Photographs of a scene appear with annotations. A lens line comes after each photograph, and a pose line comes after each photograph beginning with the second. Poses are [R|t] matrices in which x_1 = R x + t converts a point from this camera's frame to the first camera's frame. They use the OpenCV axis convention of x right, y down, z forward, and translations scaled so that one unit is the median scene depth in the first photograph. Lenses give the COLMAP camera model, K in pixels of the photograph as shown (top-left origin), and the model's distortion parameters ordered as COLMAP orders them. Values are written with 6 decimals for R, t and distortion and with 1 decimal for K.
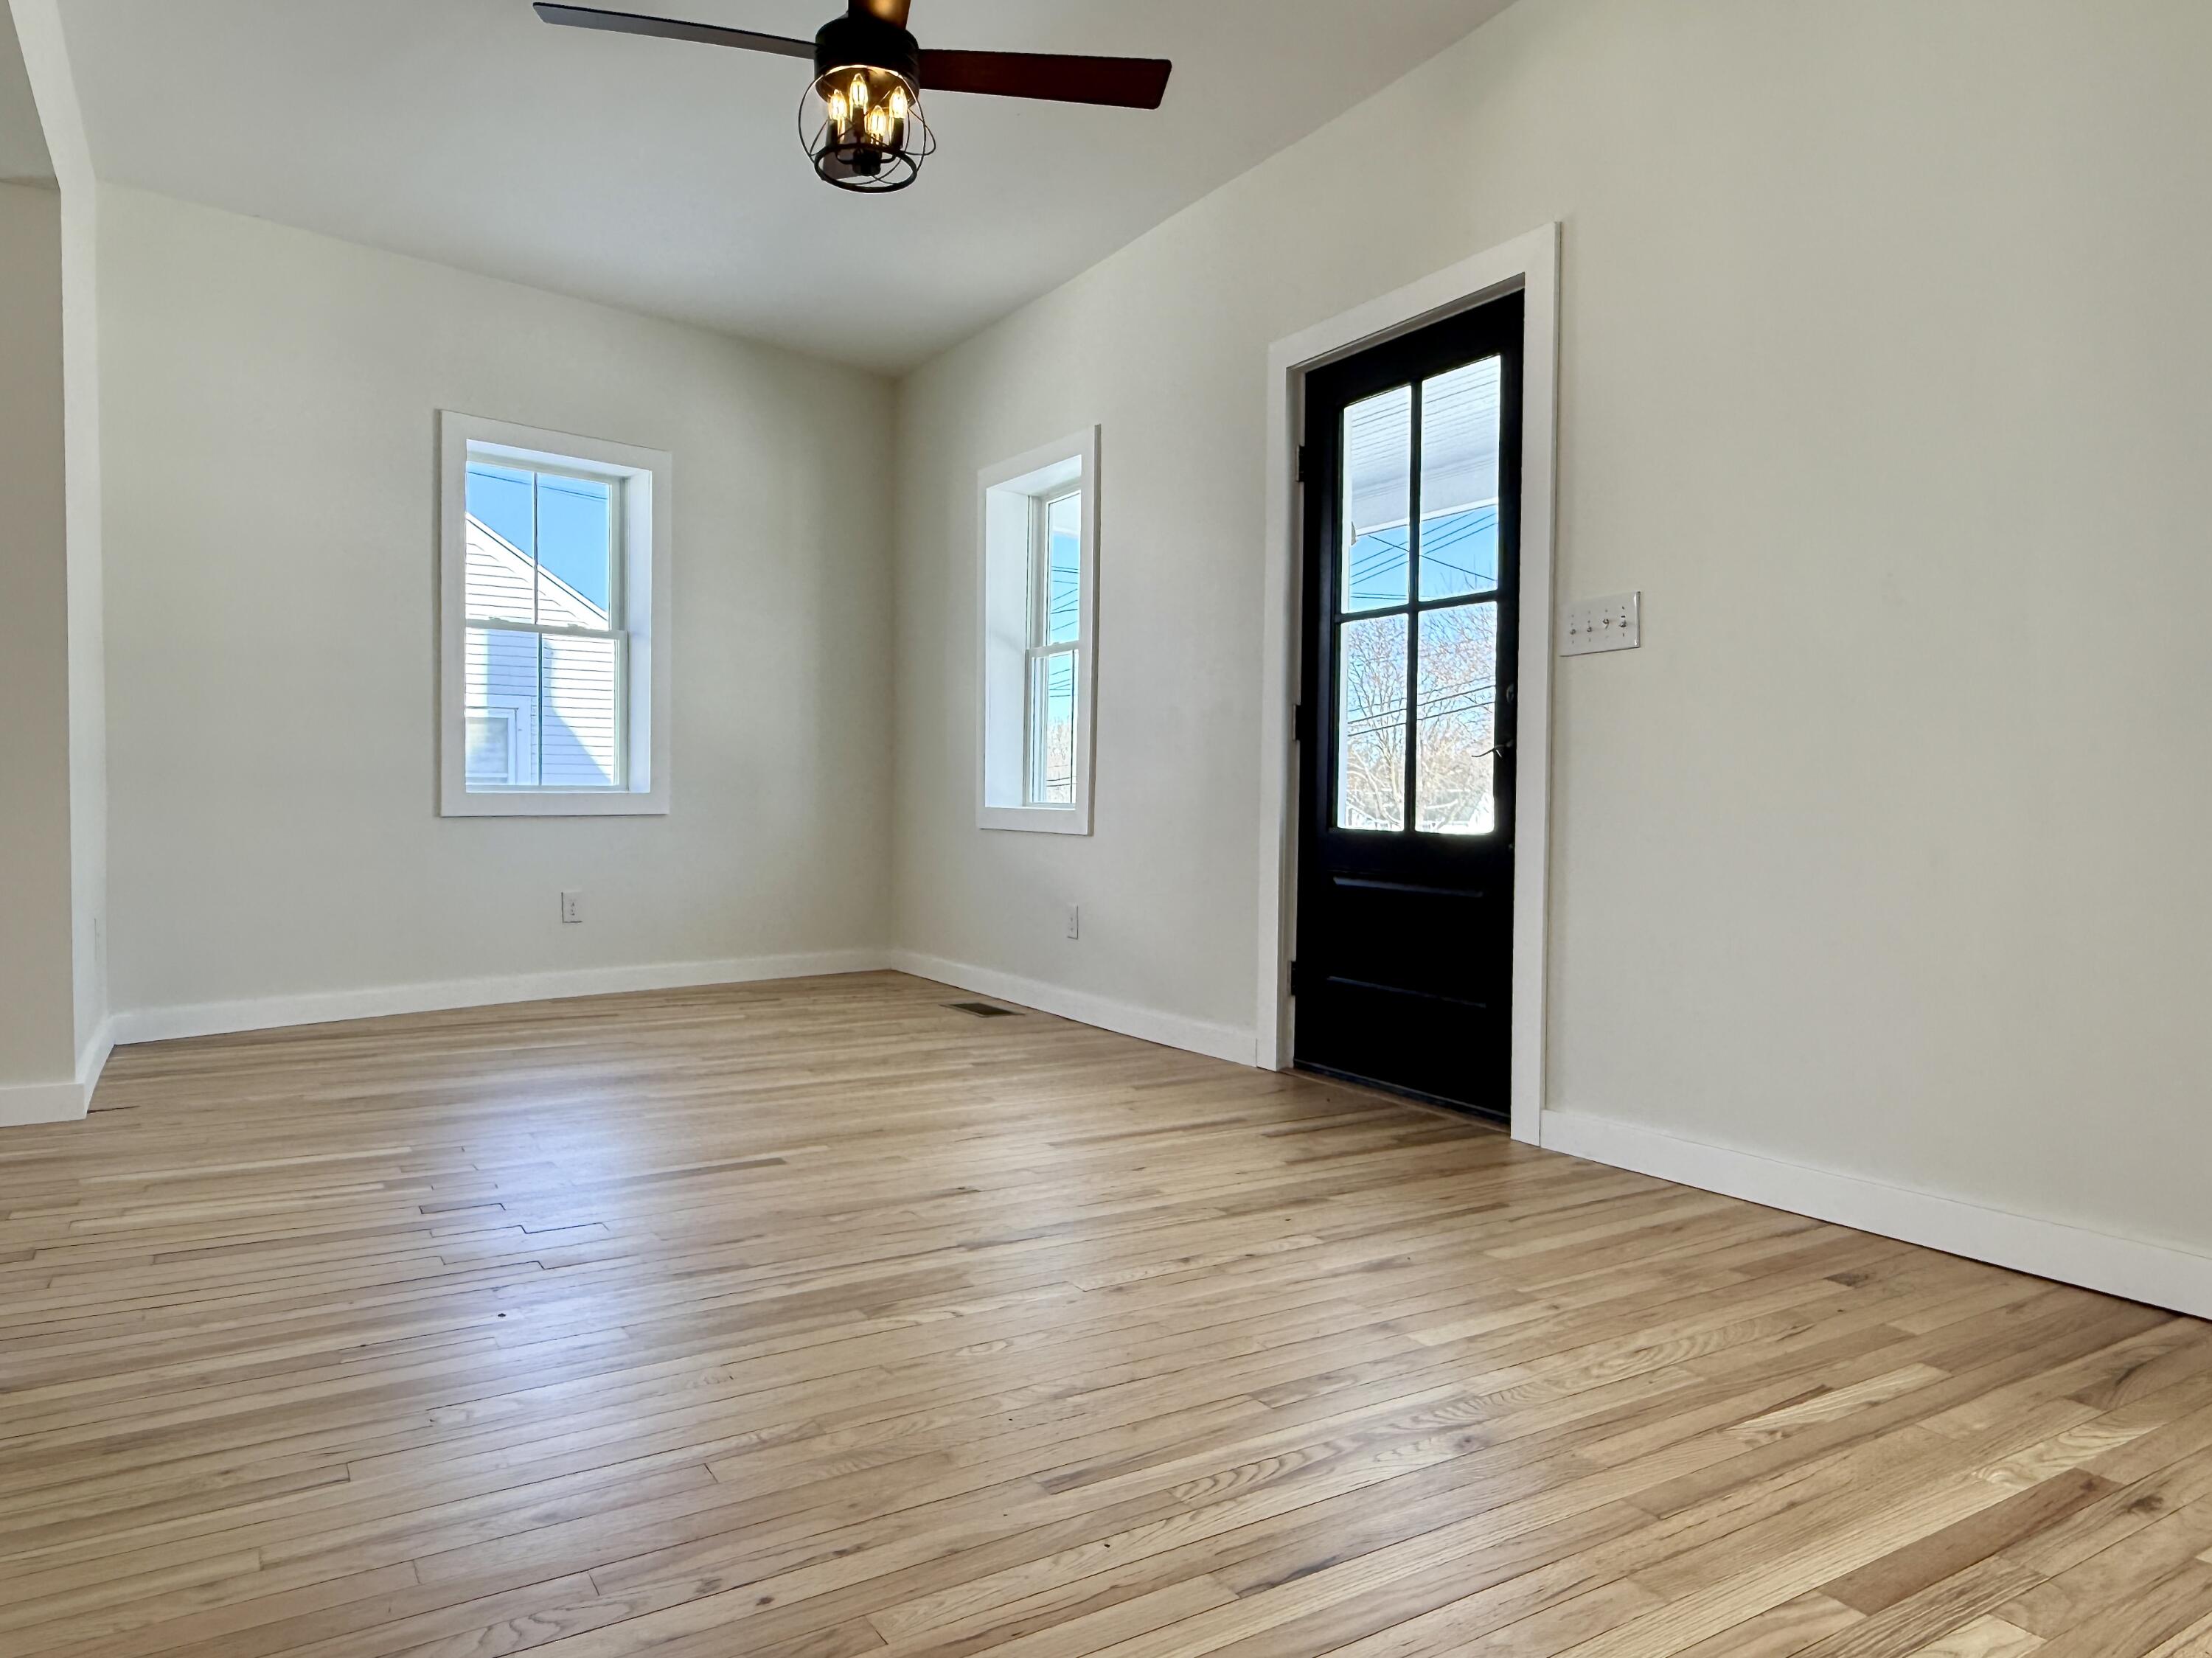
lens RADIAL K [[1429.2, 0, 1083.3], [0, 1429.2, 819.8], [0, 0, 1]] dist [-0.001478, -0.000876]
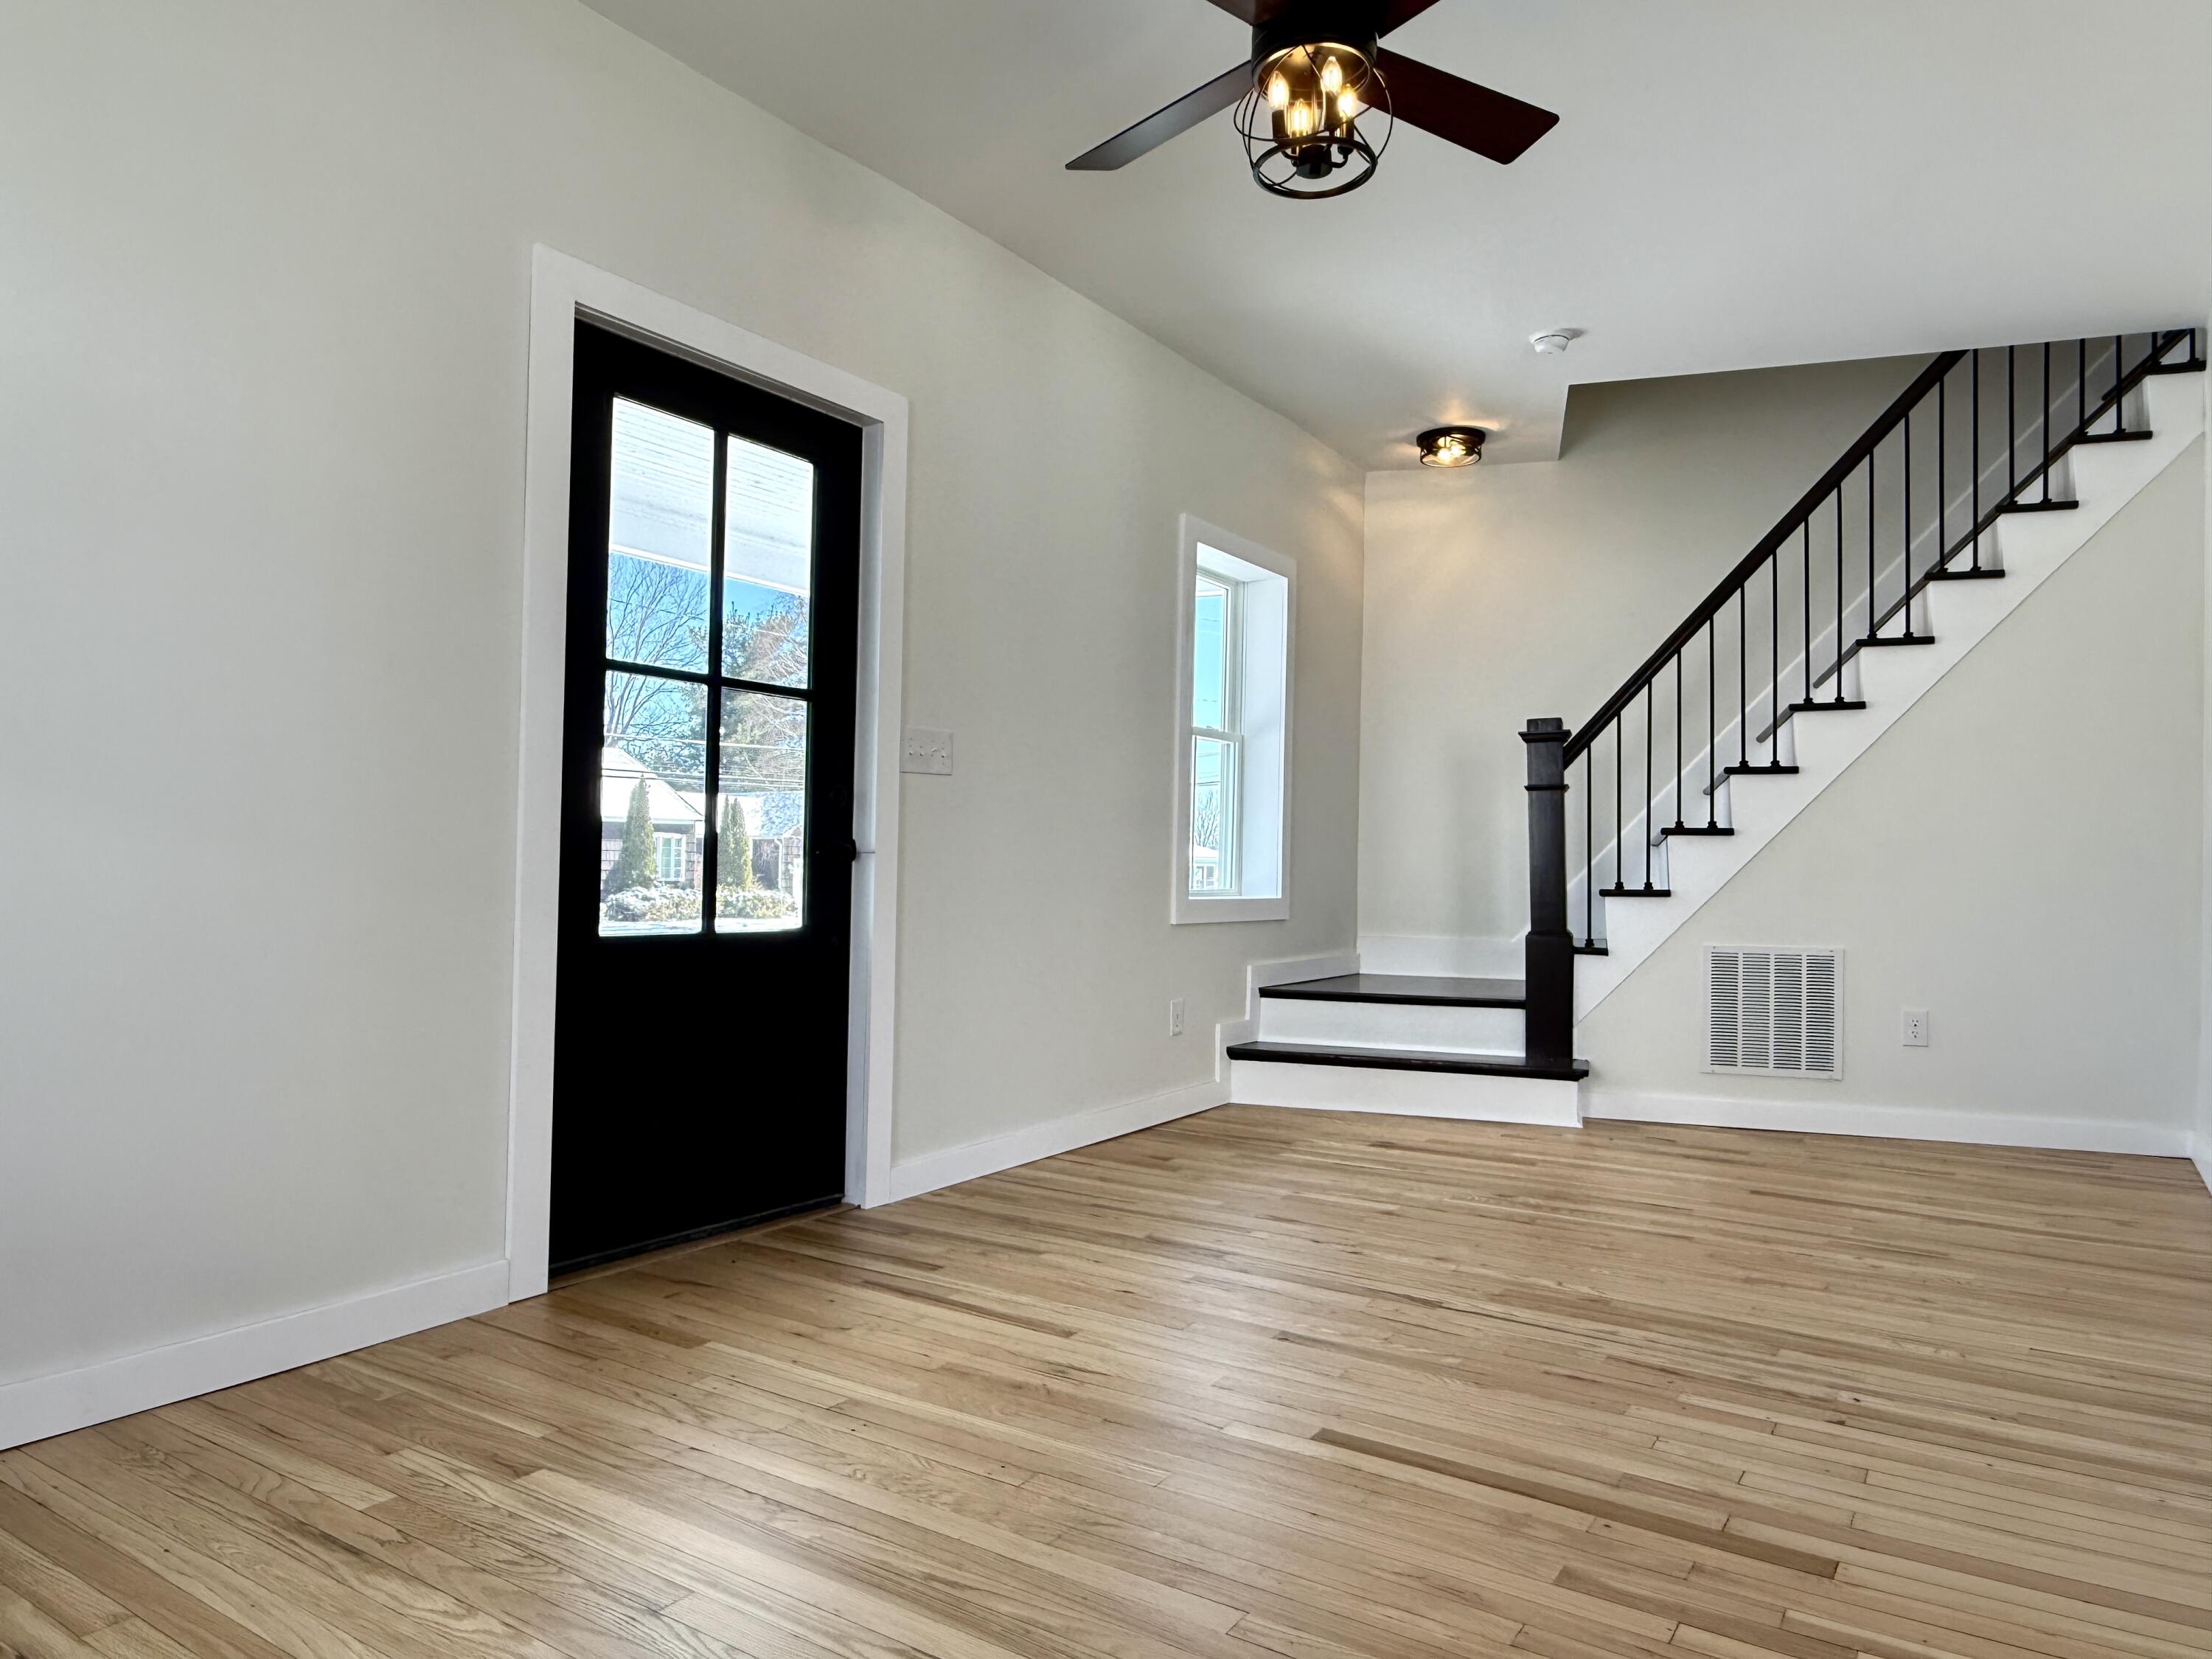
lens RADIAL K [[1429.3, 0, 1083.3], [0, 1429.3, 820.3], [0, 0, 1]] dist [-0.001478, -0.000876]
pose [[-0.428480, 0.019297, 0.903345, -0.843647], [-0.001678, 0.999753, -0.022153, -0.053736], [-0.903550, -0.011008, -0.428342, 1.473638]]
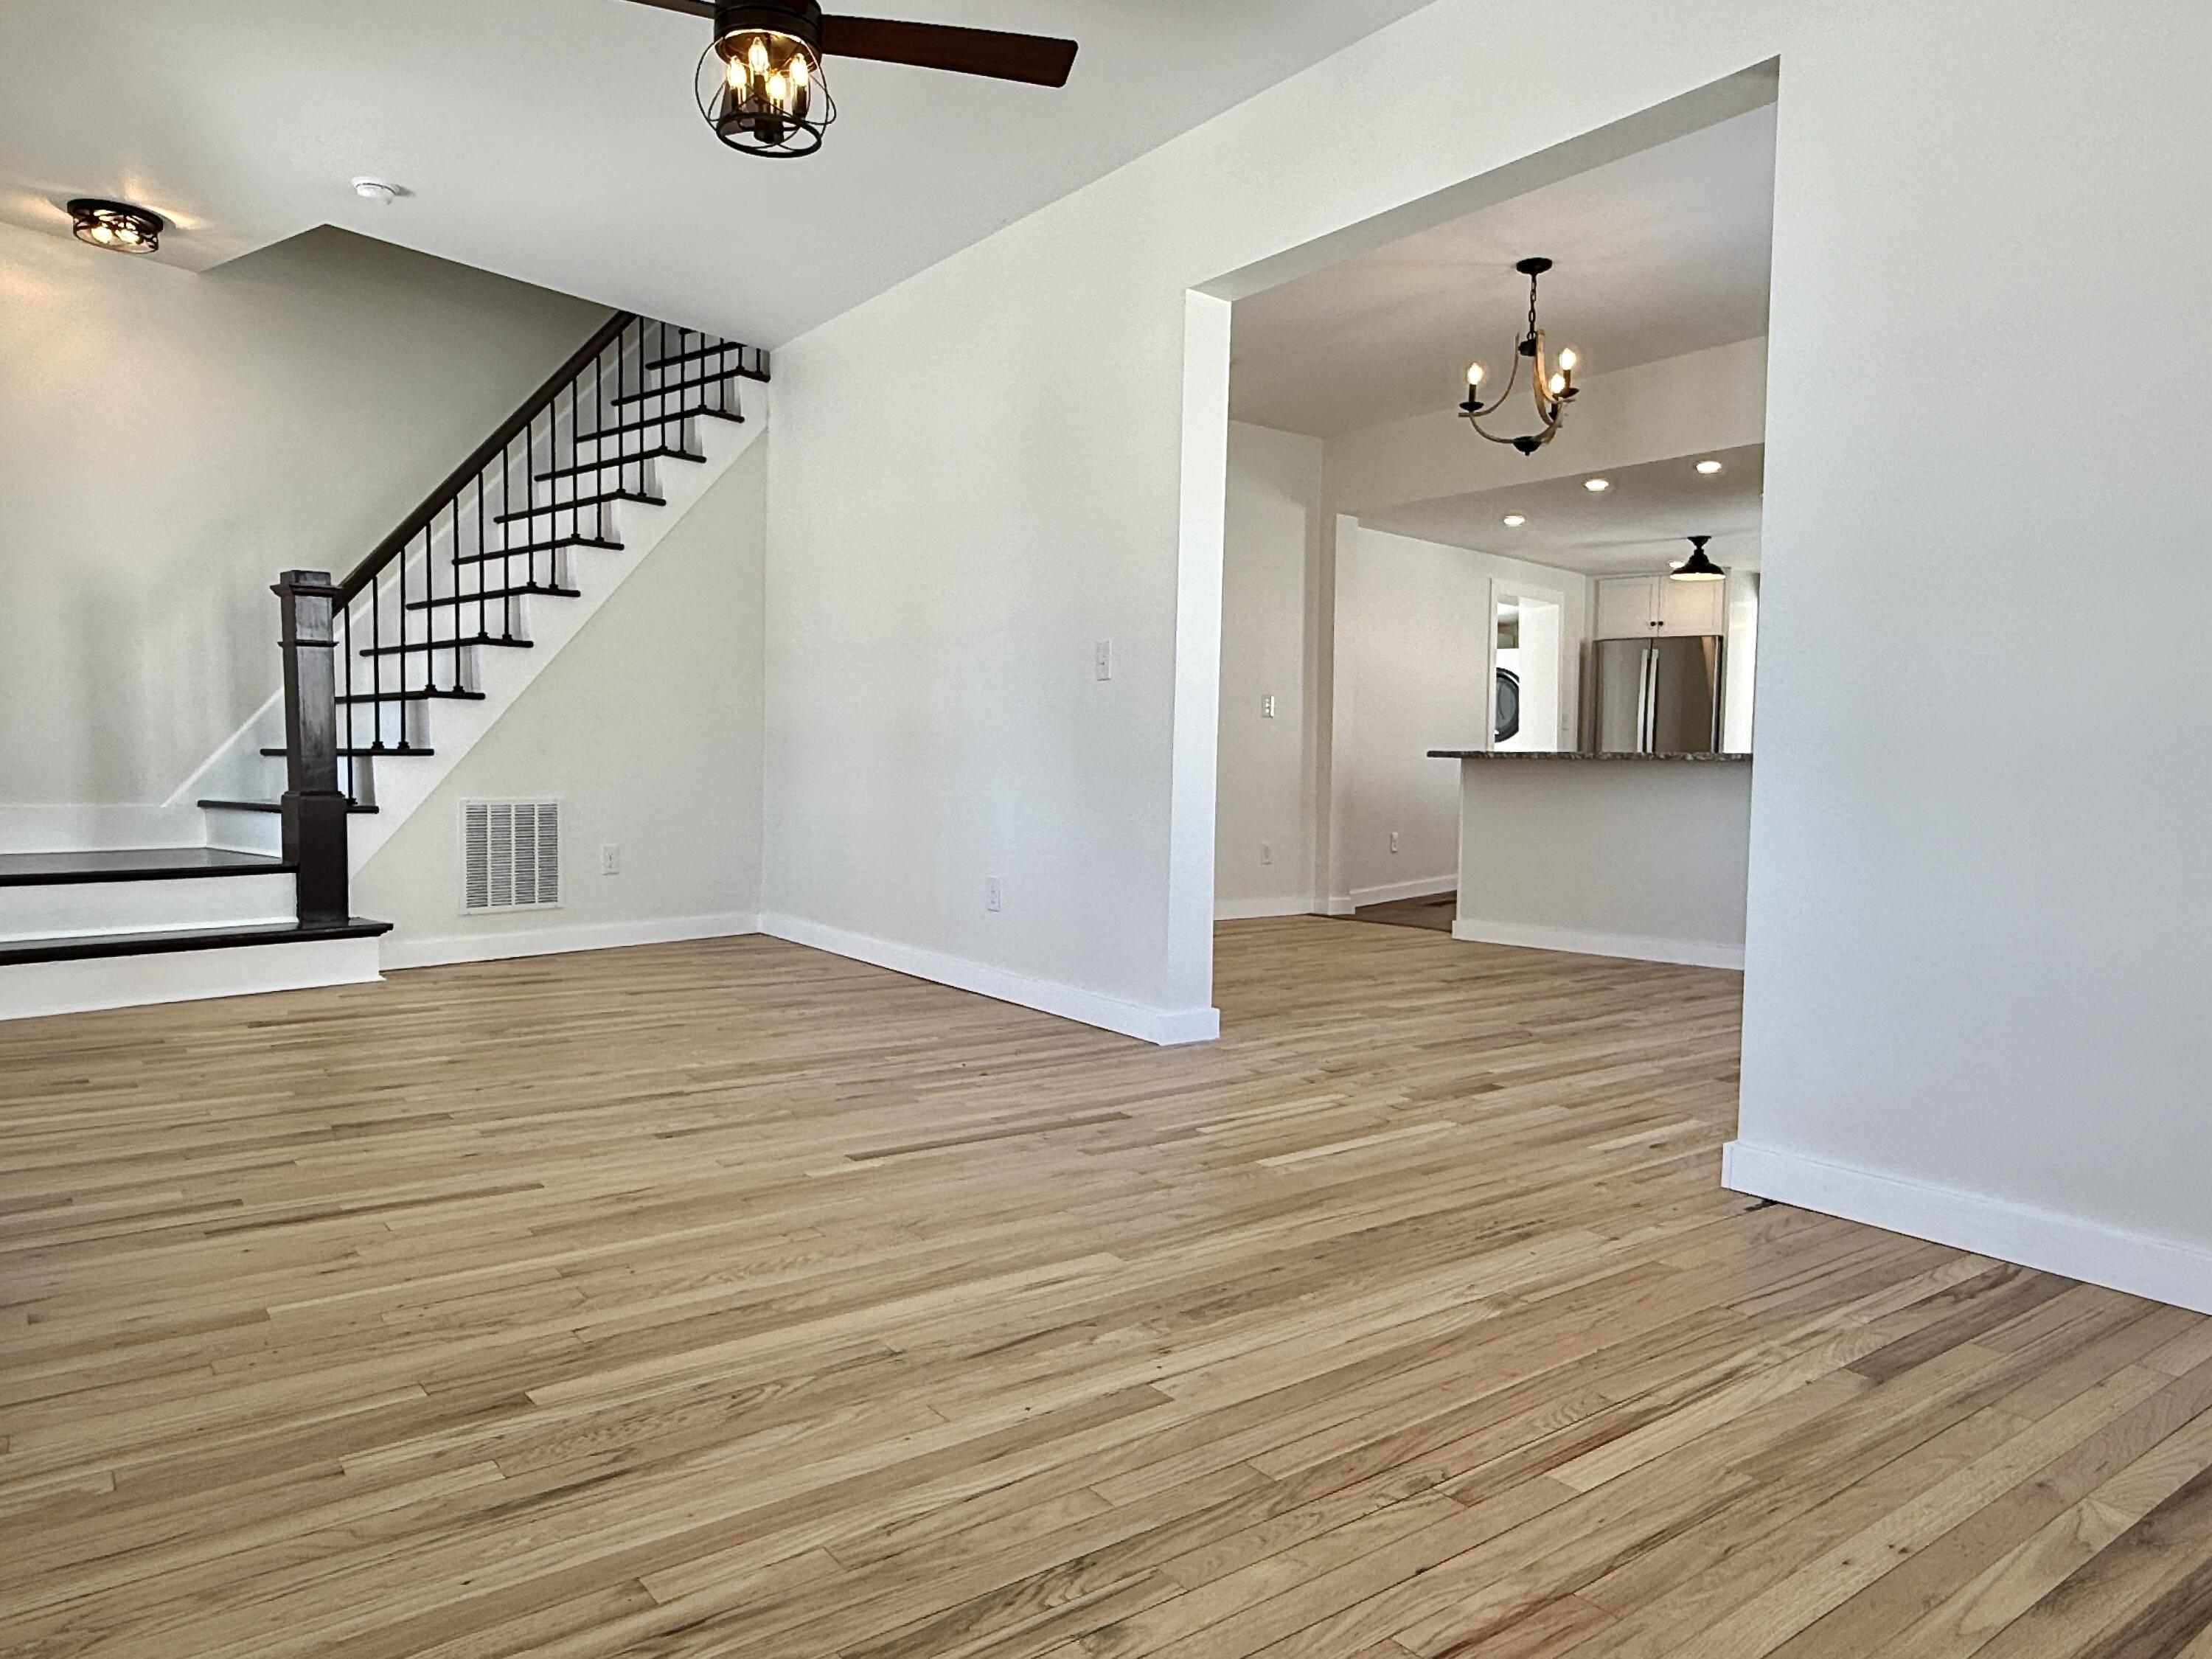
lens RADIAL K [[1557.2, 0, 1106.0], [0, 1557.2, 829.5], [0, 0, 1]] dist [-0.006010, -0.001803]
pose [[-0.989696, -0.017053, -0.142163, -0.228598], [-0.025611, 0.997954, 0.058585, -0.046236], [0.140873, 0.061622, -0.988108, 2.126362]]
